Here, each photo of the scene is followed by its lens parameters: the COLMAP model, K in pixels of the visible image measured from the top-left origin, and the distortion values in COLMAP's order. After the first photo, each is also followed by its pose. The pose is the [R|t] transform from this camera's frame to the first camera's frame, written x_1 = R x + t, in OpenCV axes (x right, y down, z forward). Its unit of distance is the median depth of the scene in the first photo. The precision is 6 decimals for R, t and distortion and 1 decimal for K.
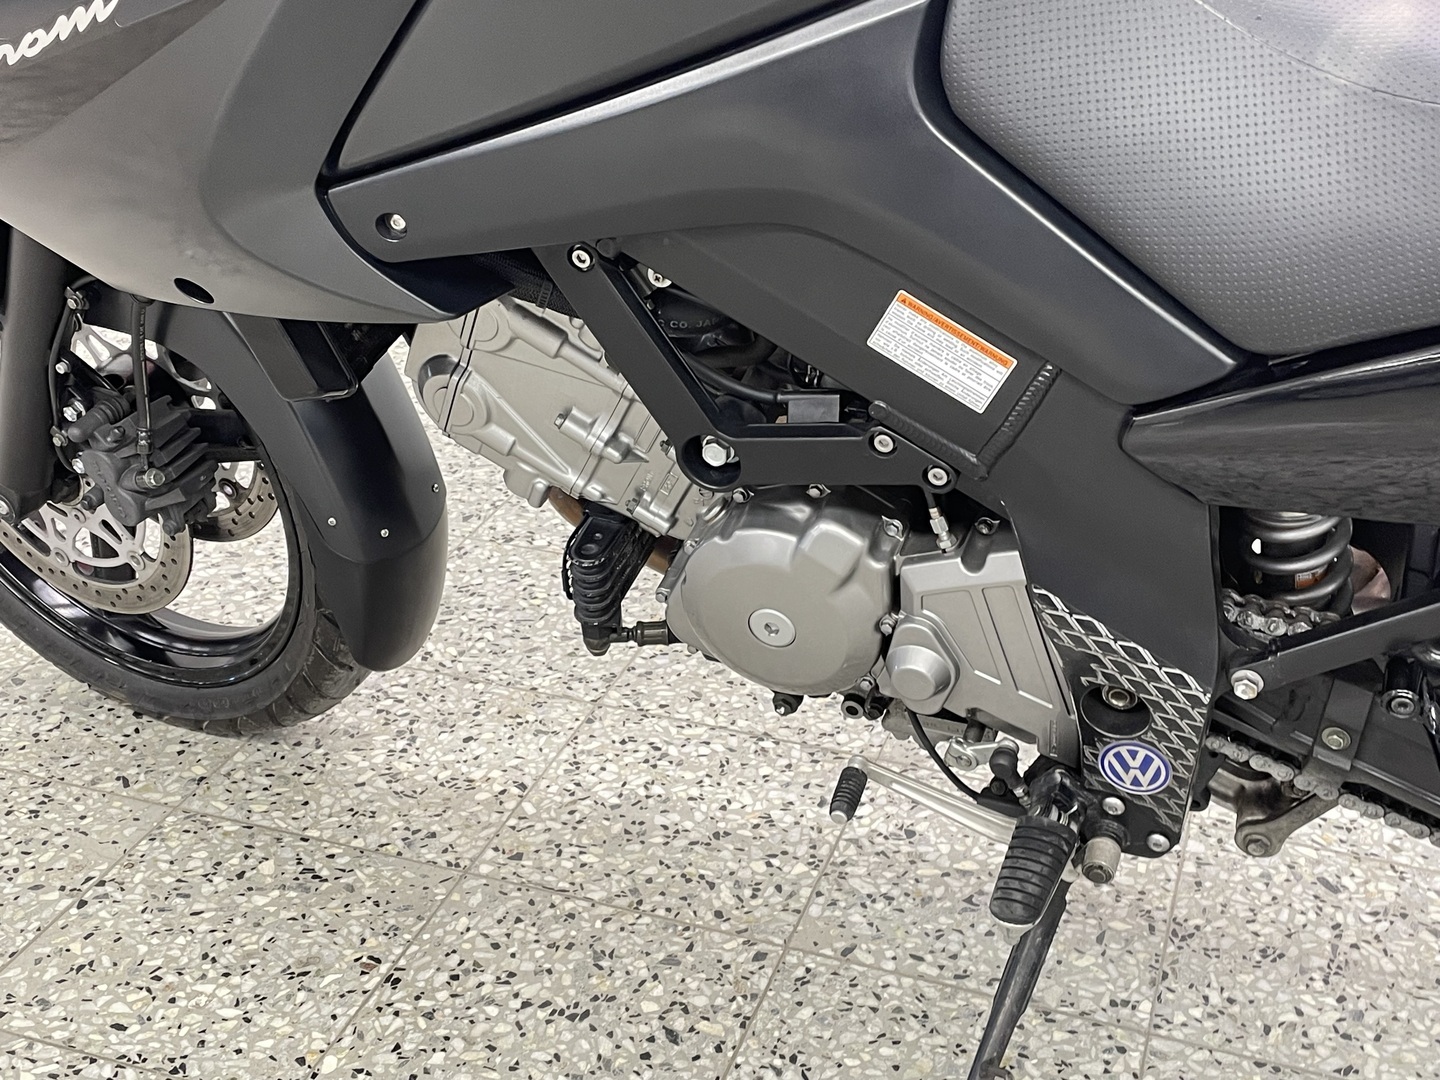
lens RADIAL K [[1775.5, 0, 716.2], [0, 1775.5, 538.4], [0, 0, 1]] dist [0.076856, -0.088054]
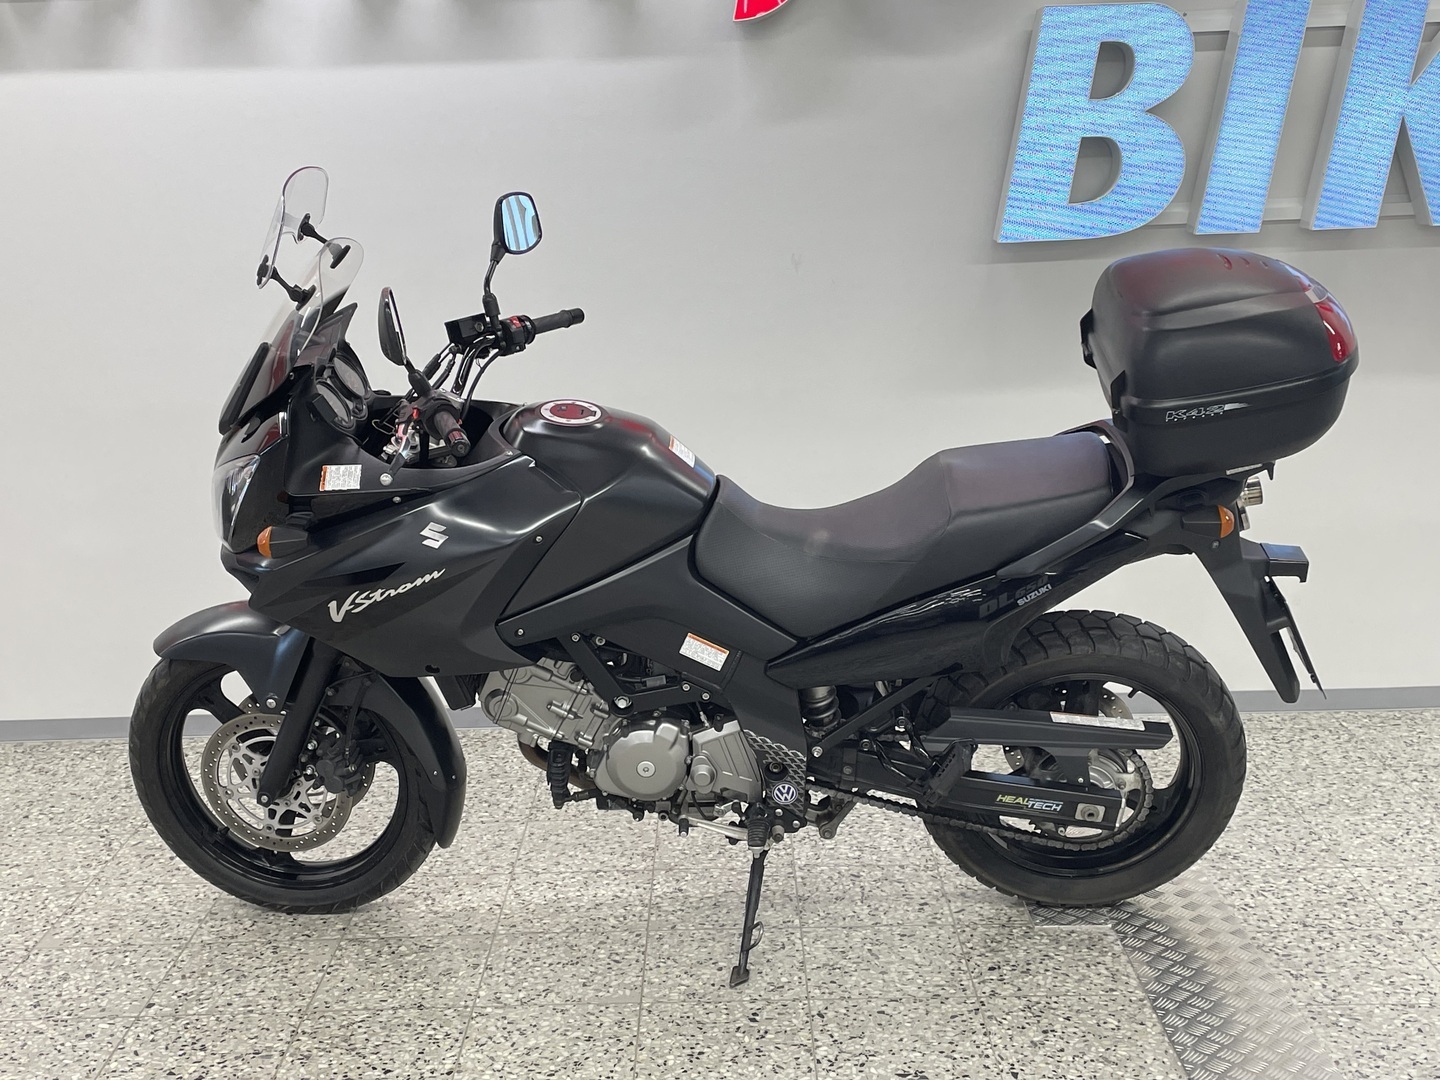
lens RADIAL K [[1753.4, 0, 687.7], [0, 1753.4, 541.3], [0, 0, 1]] dist [0.071375, -0.036458]
pose [[0.948100, -0.101959, 0.301184, -0.686302], [0.175360, 0.957792, -0.227778, 0.343174], [-0.265247, 0.268772, 0.925962, -1.588527]]
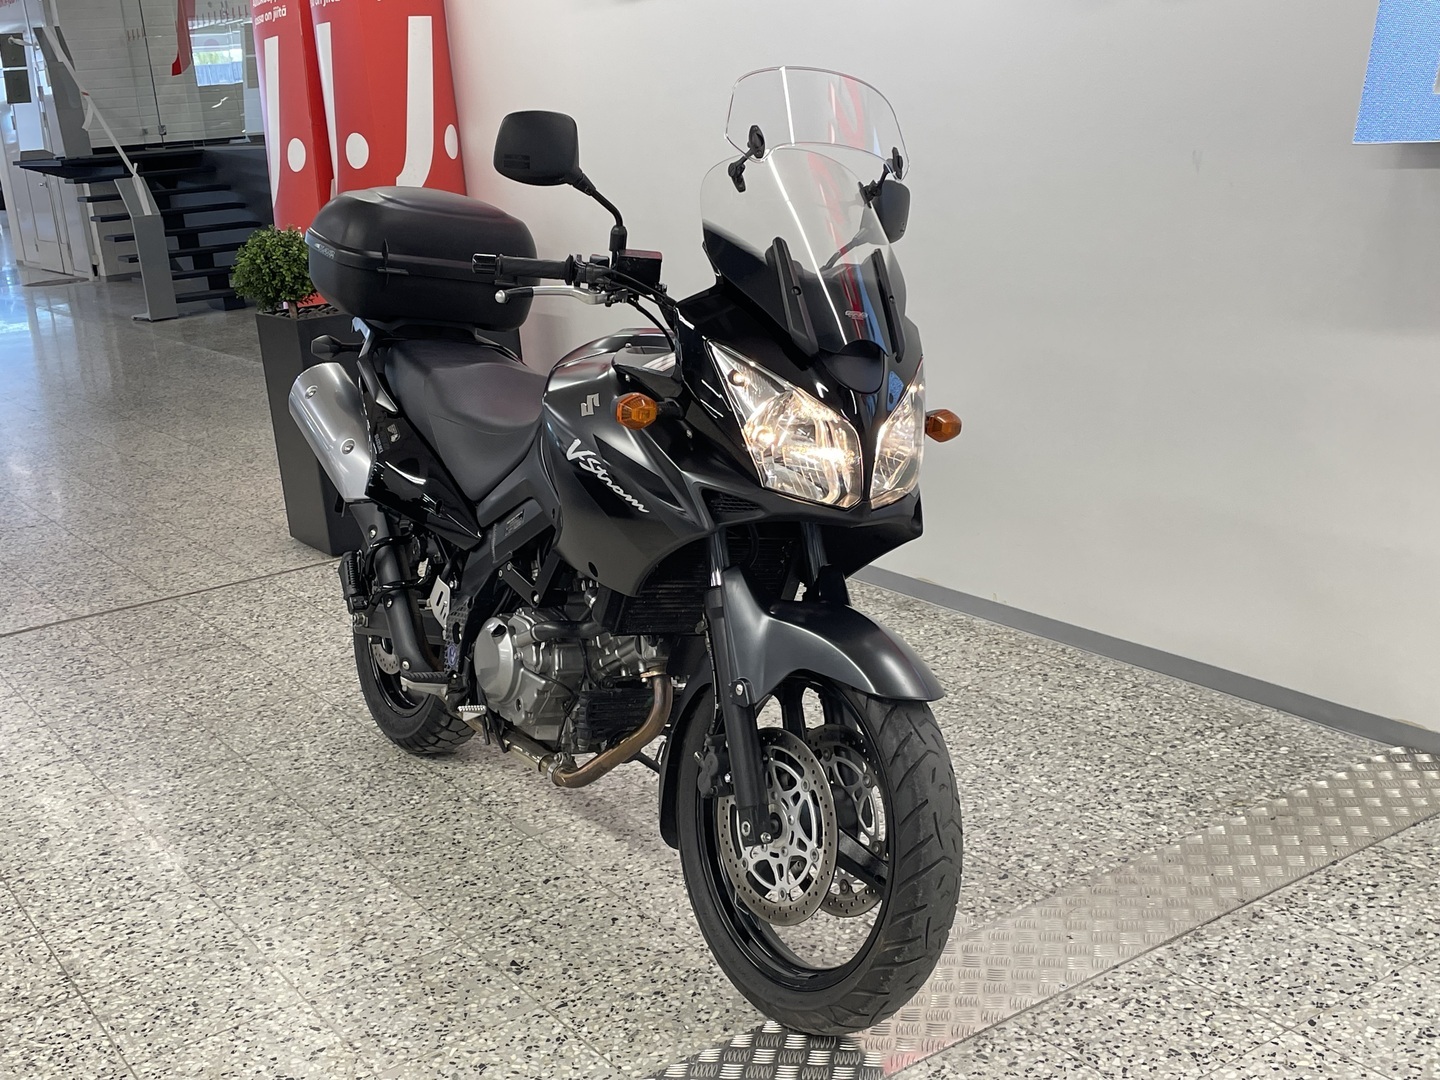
lens RADIAL K [[1675.2, 0, 722.4], [0, 1675.2, 536.7], [0, 0, 1]] dist [0.100354, -0.158949]
pose [[0.804683, 0.087723, -0.587188, 1.876407], [-0.190171, 0.974998, -0.114950, 0.158823], [0.562423, 0.204165, 0.801247, -1.190702]]
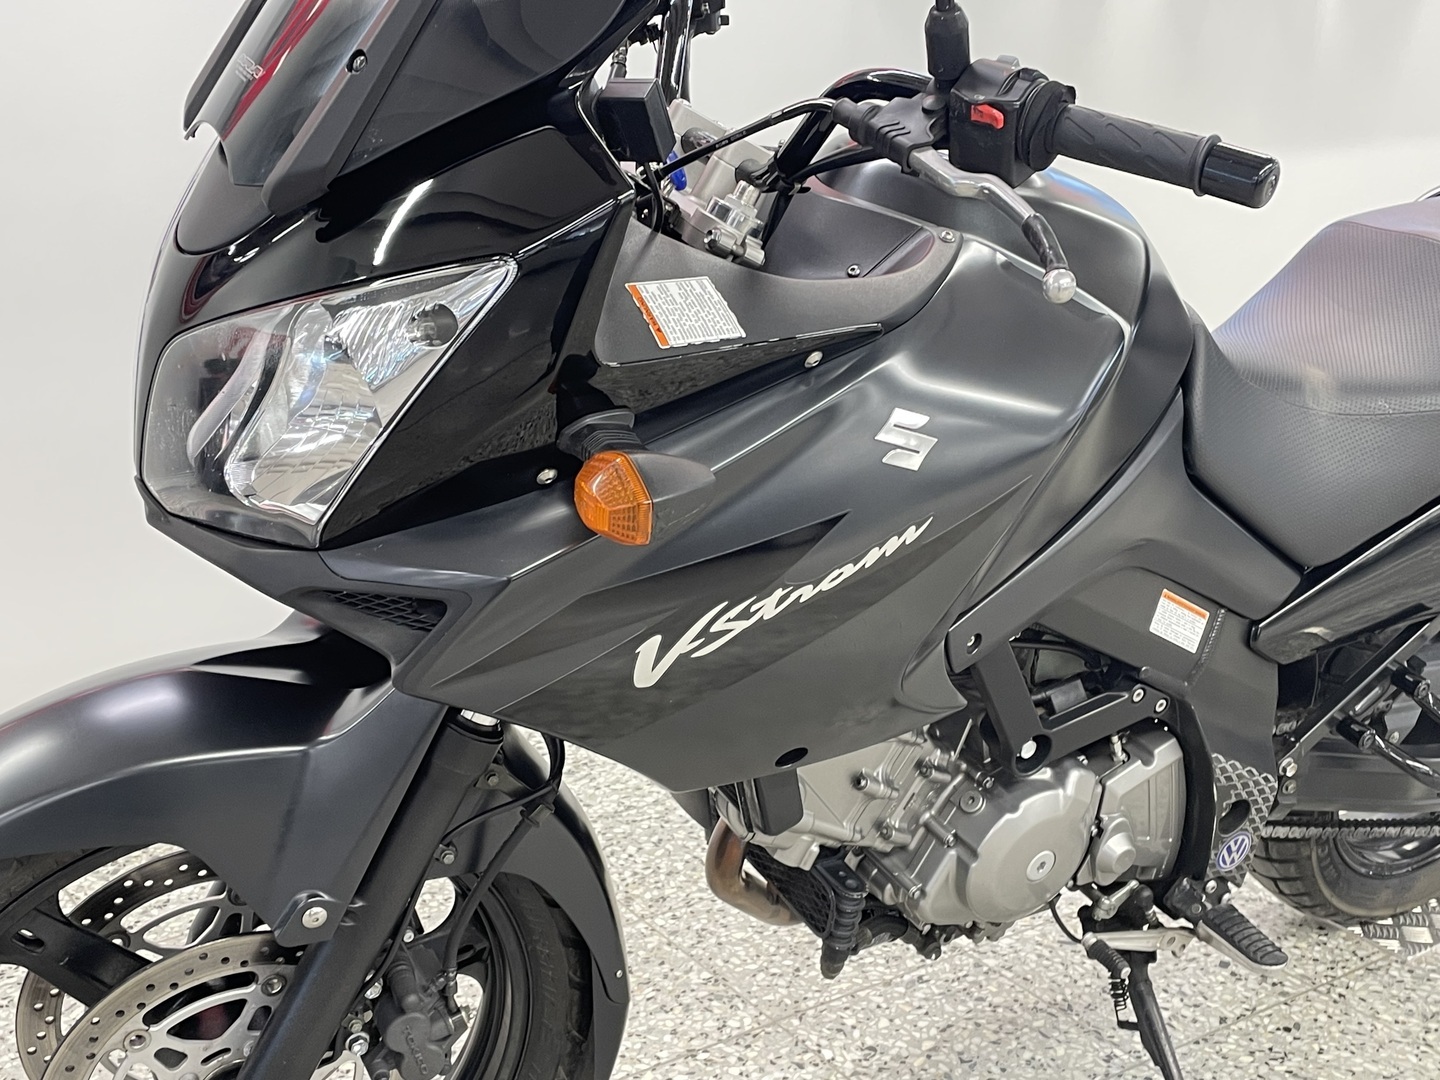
lens RADIAL K [[1775.5, 0, 716.2], [0, 1775.5, 538.4], [0, 0, 1]] dist [0.076856, -0.088054]
pose [[0.590848, -0.227507, 0.774041, -1.146950], [0.360019, 0.932945, -0.000601, -0.280081], [-0.722001, 0.279025, 0.633135, 0.255843]]
